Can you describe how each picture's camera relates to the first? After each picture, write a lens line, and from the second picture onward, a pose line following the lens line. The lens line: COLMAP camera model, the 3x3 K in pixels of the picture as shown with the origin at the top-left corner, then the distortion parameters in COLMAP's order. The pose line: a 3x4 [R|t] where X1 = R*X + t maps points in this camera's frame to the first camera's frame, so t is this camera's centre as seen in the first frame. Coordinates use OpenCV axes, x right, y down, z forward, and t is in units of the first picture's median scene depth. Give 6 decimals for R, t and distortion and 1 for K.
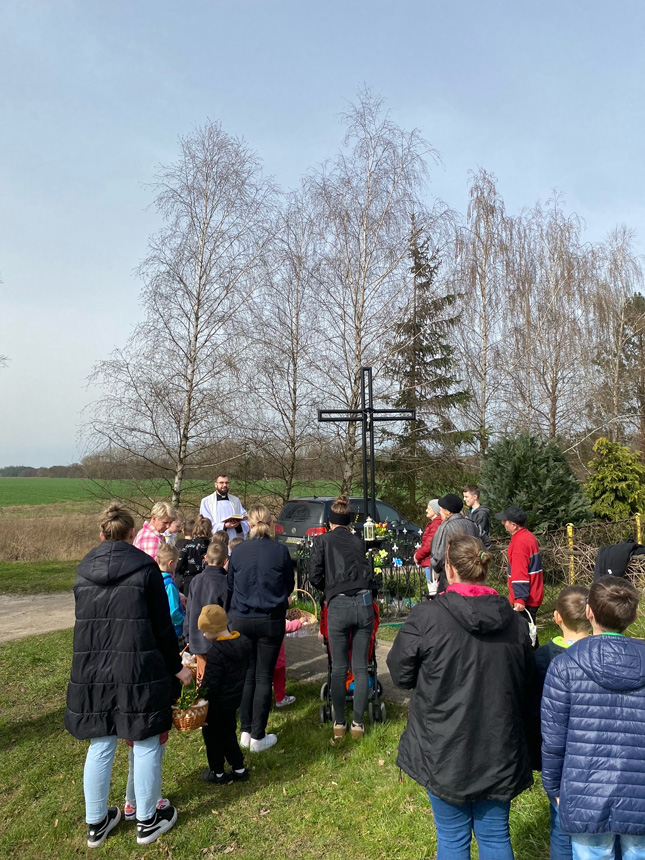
lens RADIAL K [[652.2, 0, 322.5], [0, 652.2, 430.0], [0, 0, 1]] dist [0.105406, -0.051165]
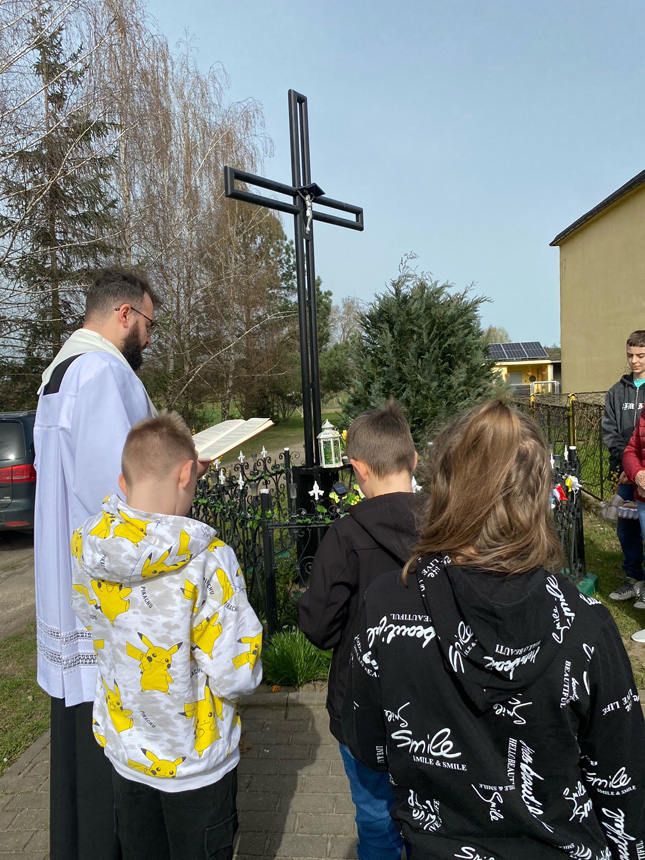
lens RADIAL K [[652.2, 0, 322.5], [0, 652.2, 430.0], [0, 0, 1]] dist [0.105406, -0.051165]
pose [[0.758006, -0.036696, 0.651215, -0.107933], [-0.038840, 0.994105, 0.101227, 0.040117], [-0.651090, -0.102023, 0.752112, 0.279194]]
